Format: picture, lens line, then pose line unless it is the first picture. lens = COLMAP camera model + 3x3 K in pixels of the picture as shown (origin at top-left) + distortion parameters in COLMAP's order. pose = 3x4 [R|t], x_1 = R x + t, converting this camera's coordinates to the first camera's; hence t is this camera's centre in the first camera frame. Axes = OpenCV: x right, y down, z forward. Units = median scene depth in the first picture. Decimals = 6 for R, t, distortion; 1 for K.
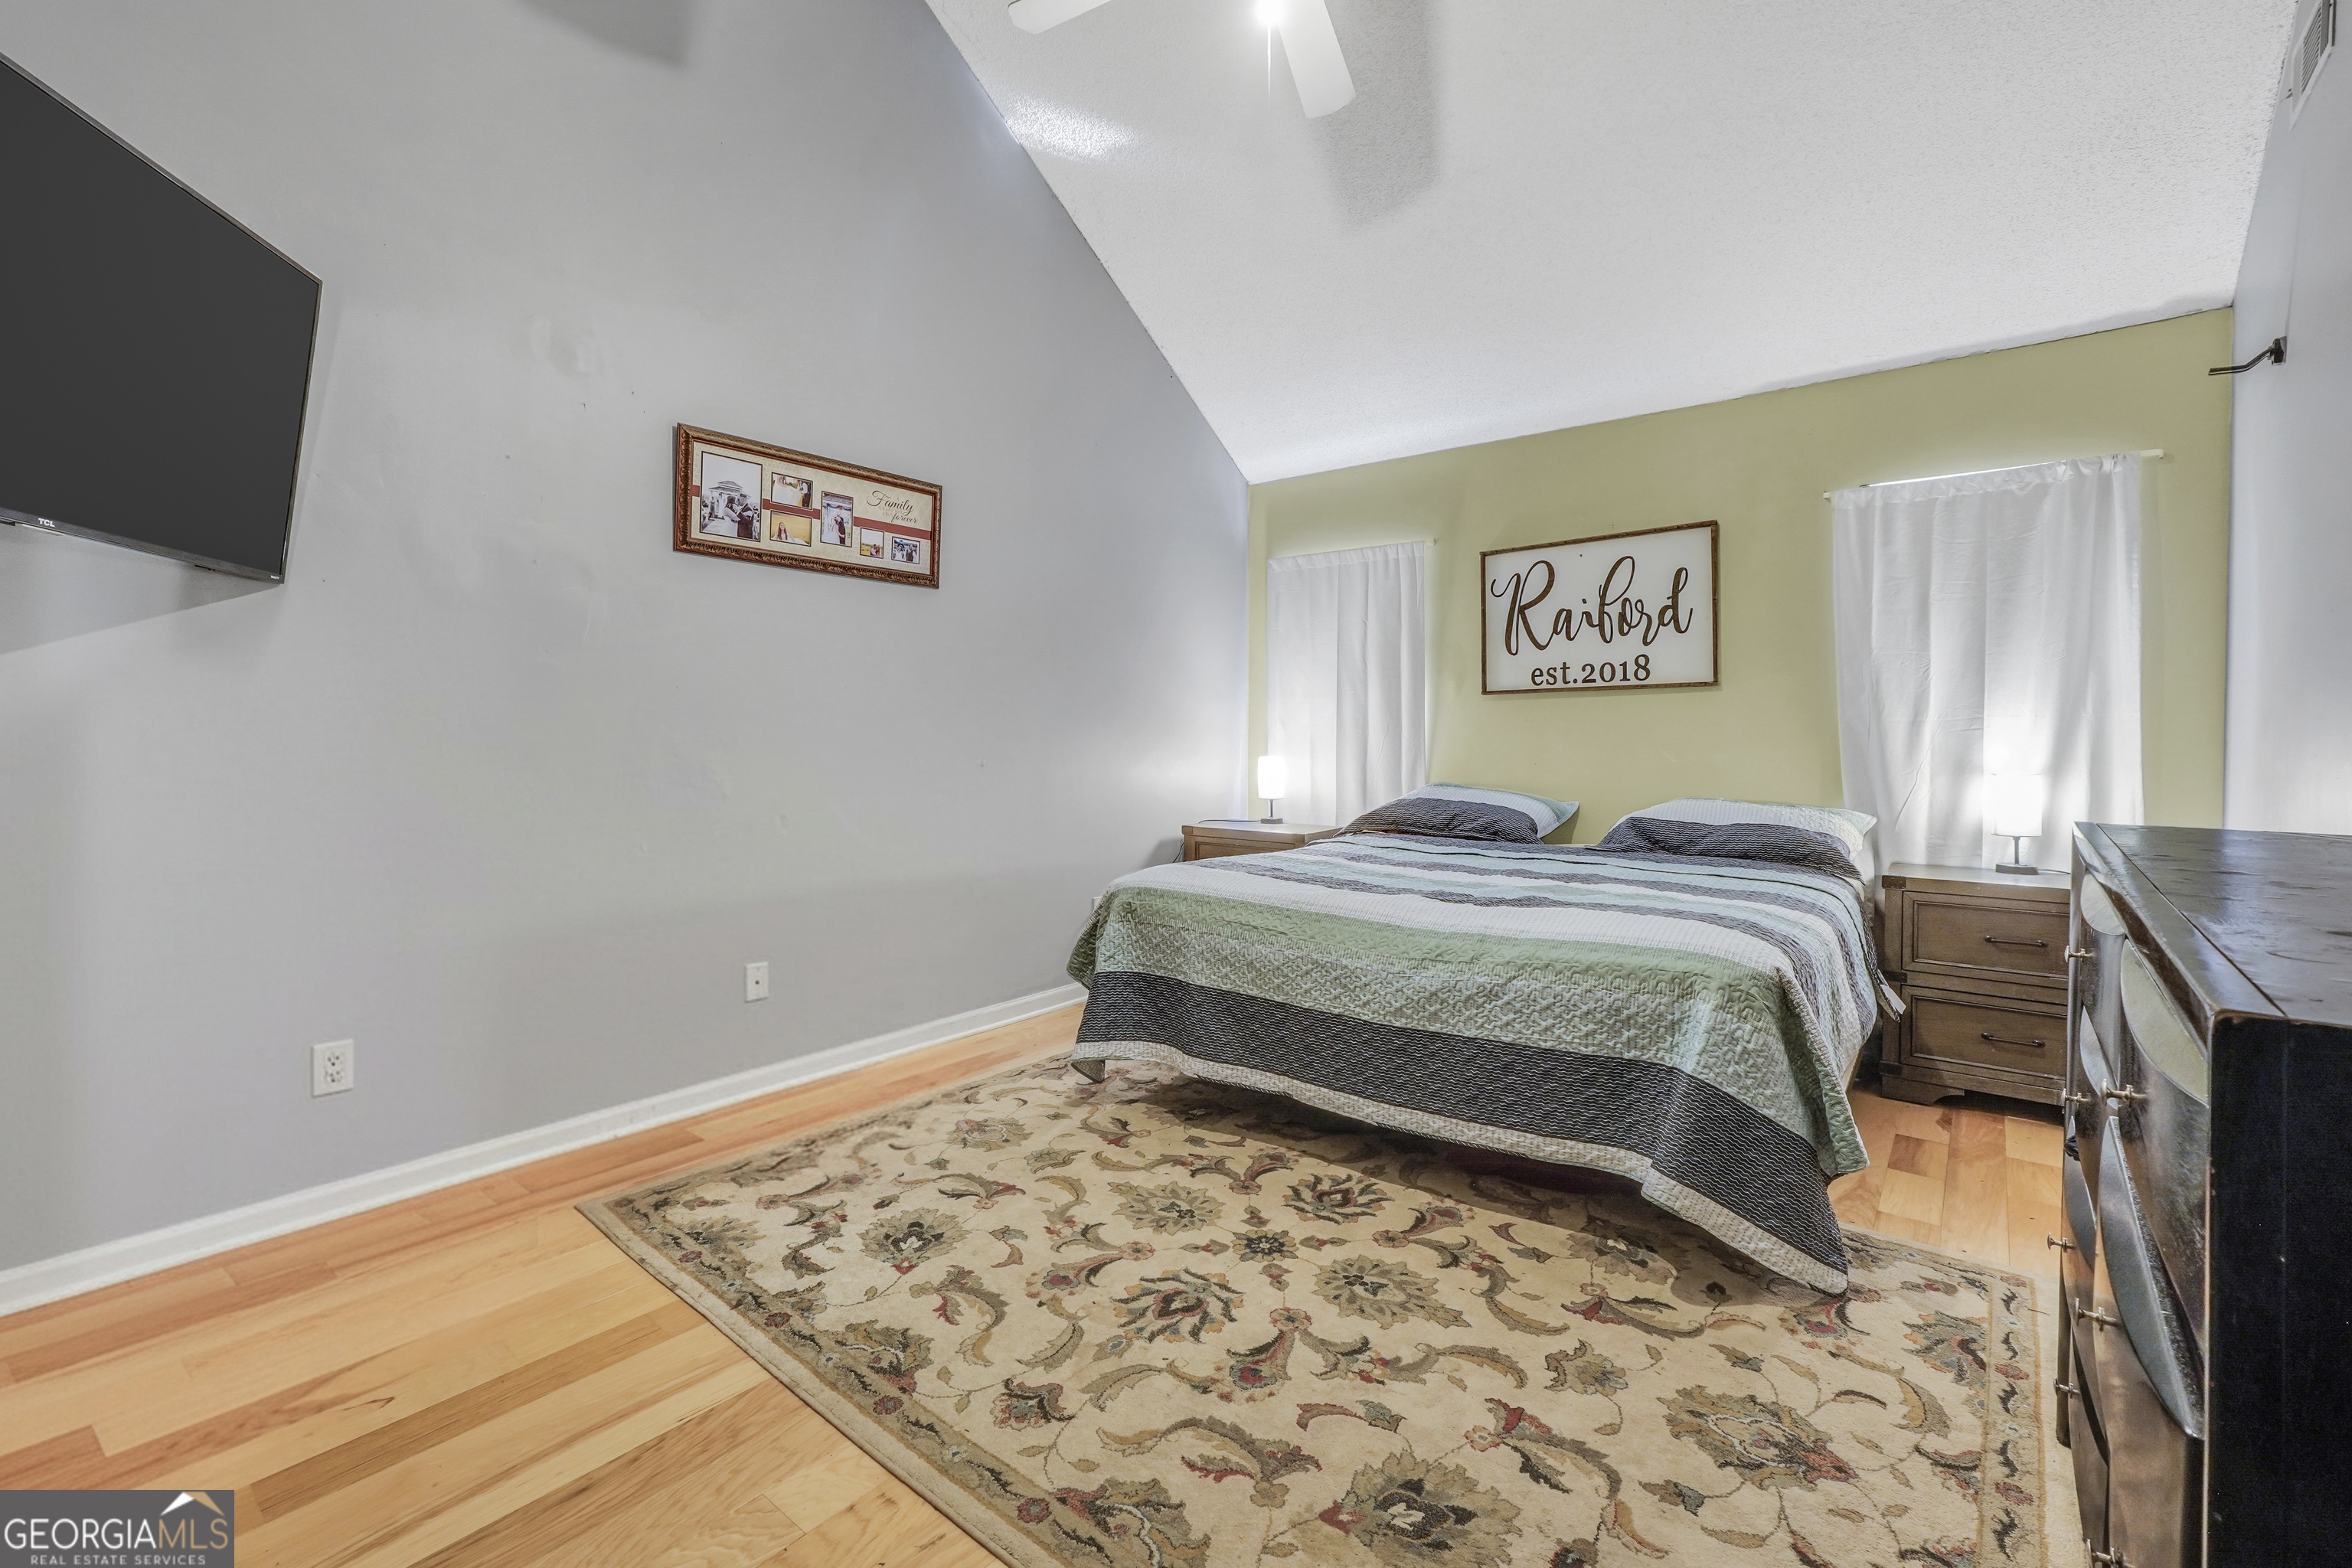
lens RADIAL K [[996.0, 0, 1166.8], [0, 996.0, 764.7], [0, 0, 1]] dist [-0.020320, 0.007543]
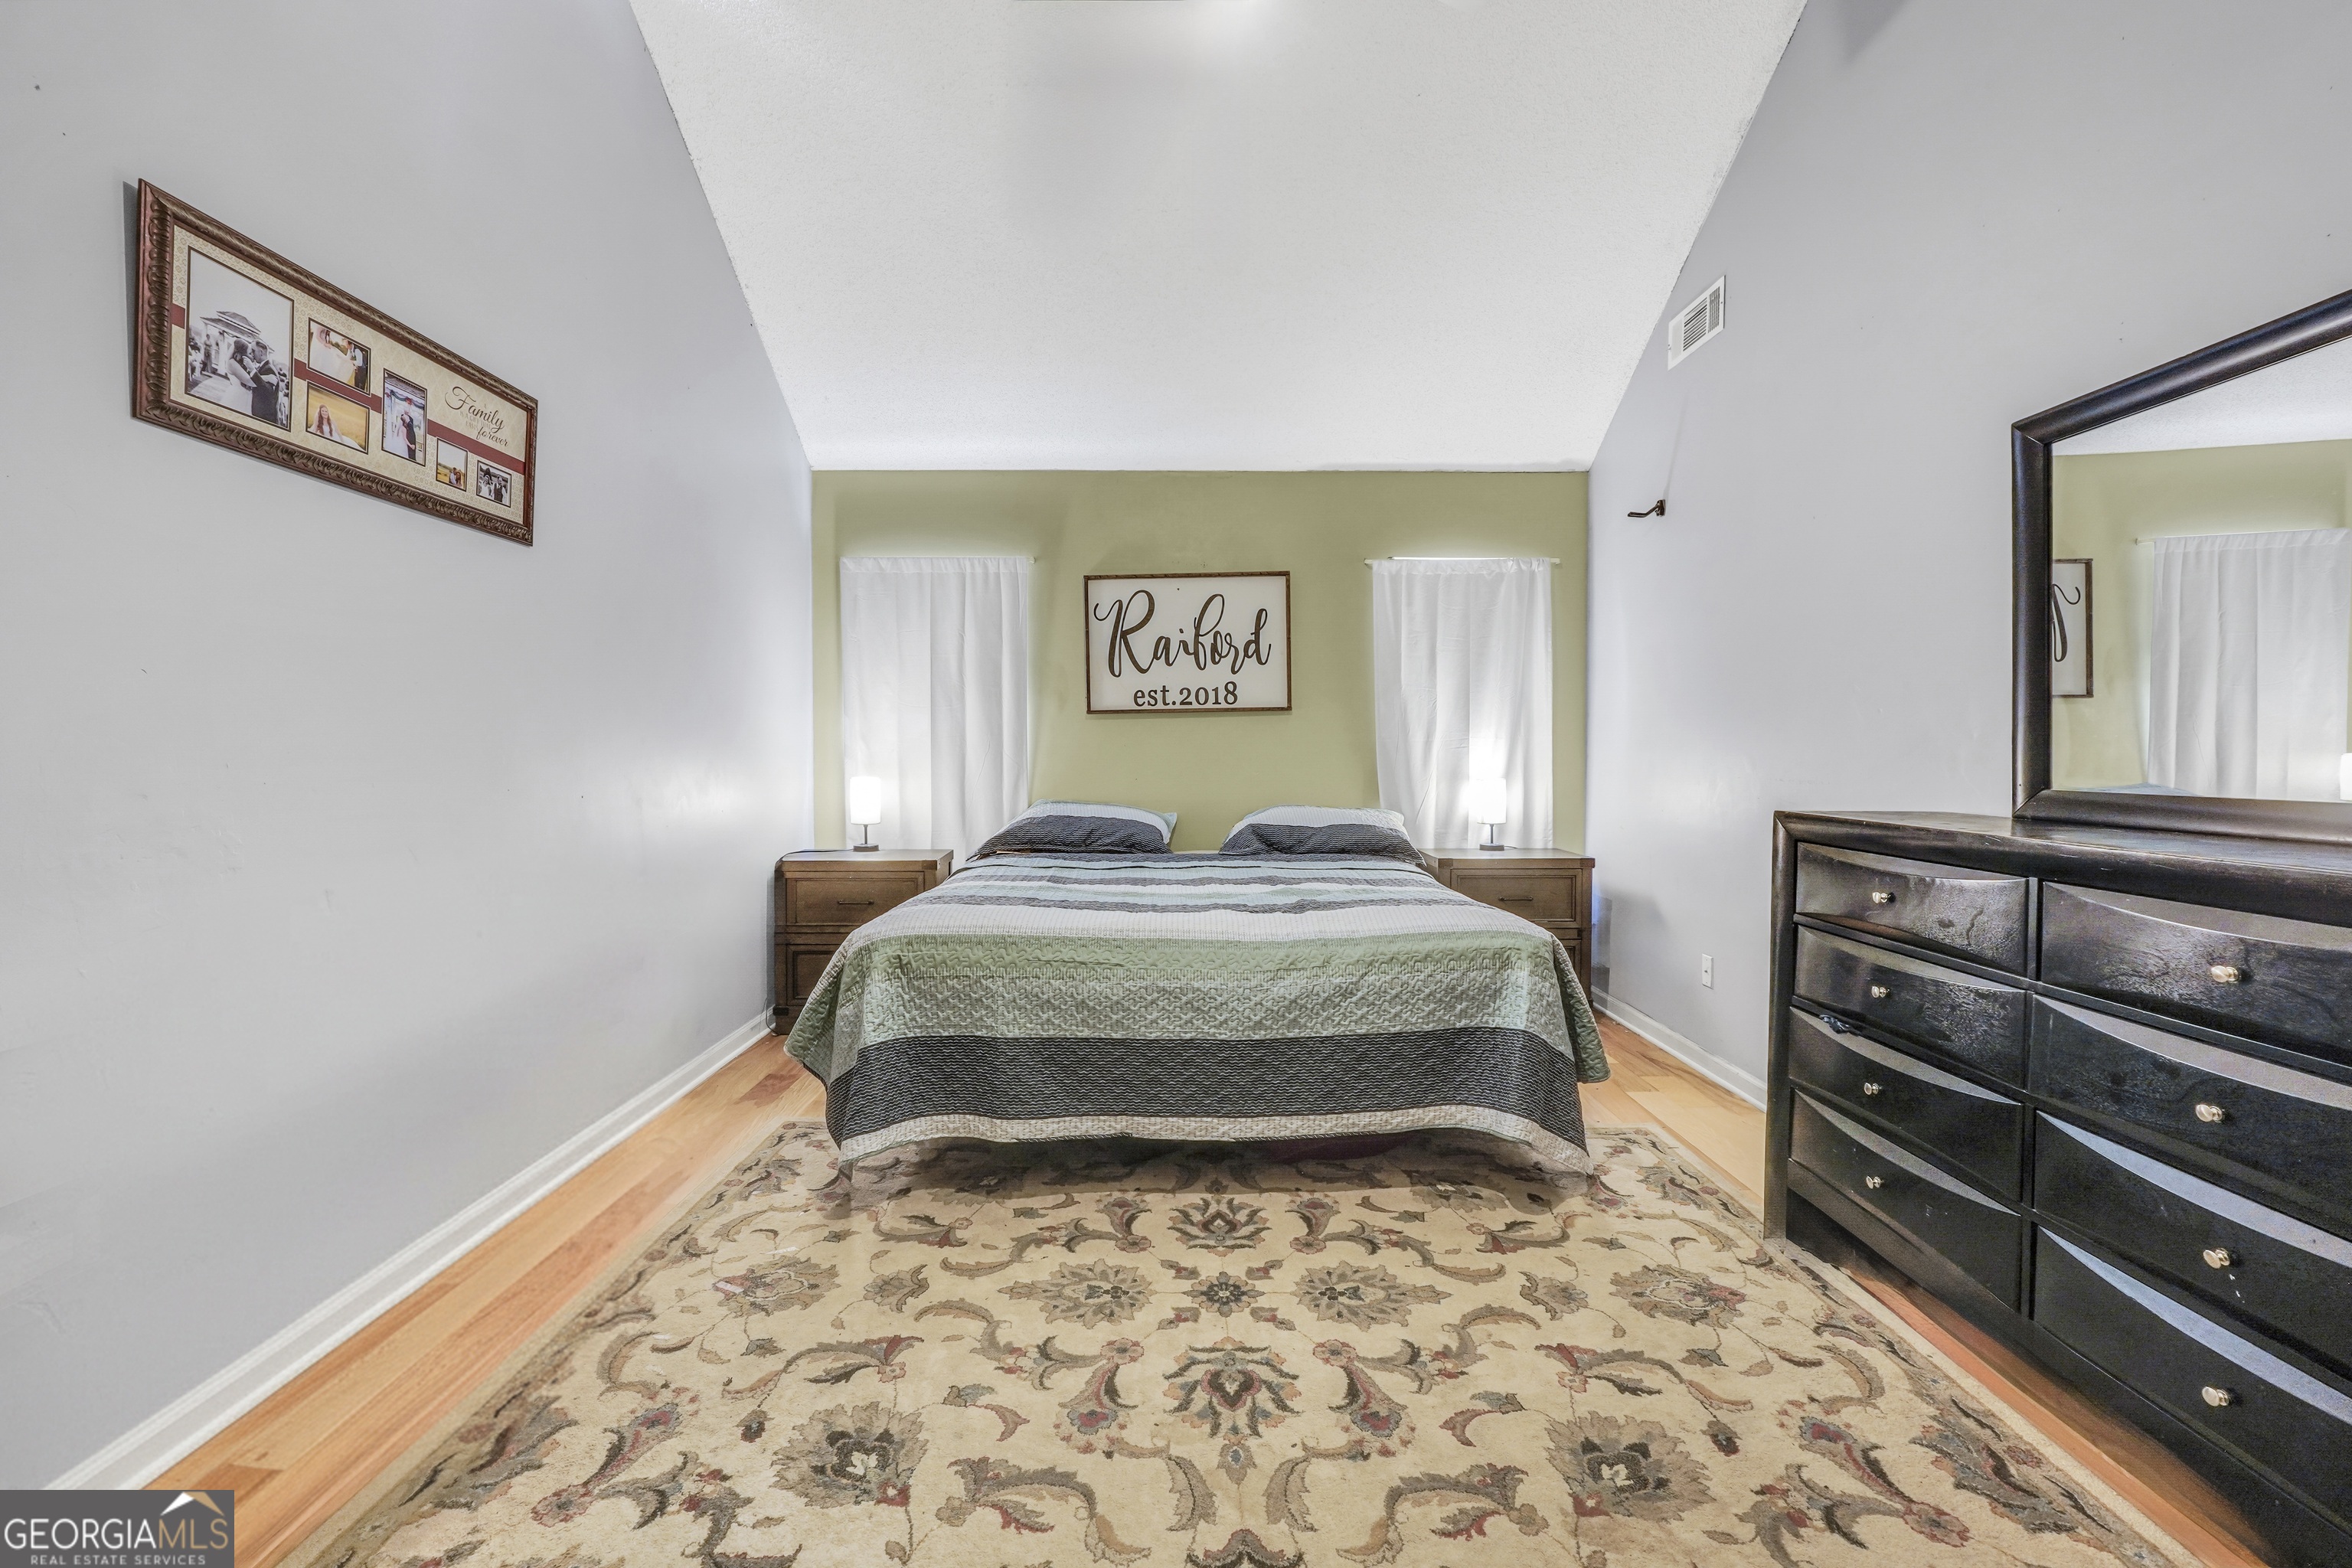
lens RADIAL K [[970.6, 0, 1170.3], [0, 970.6, 789.1], [0, 0, 1]] dist [-0.019903, 0.006859]
pose [[0.778492, -0.027132, 0.627068, -0.368505], [0.021519, 0.999632, 0.016536, -0.009511], [-0.627286, 0.000621, 0.778789, 0.227873]]
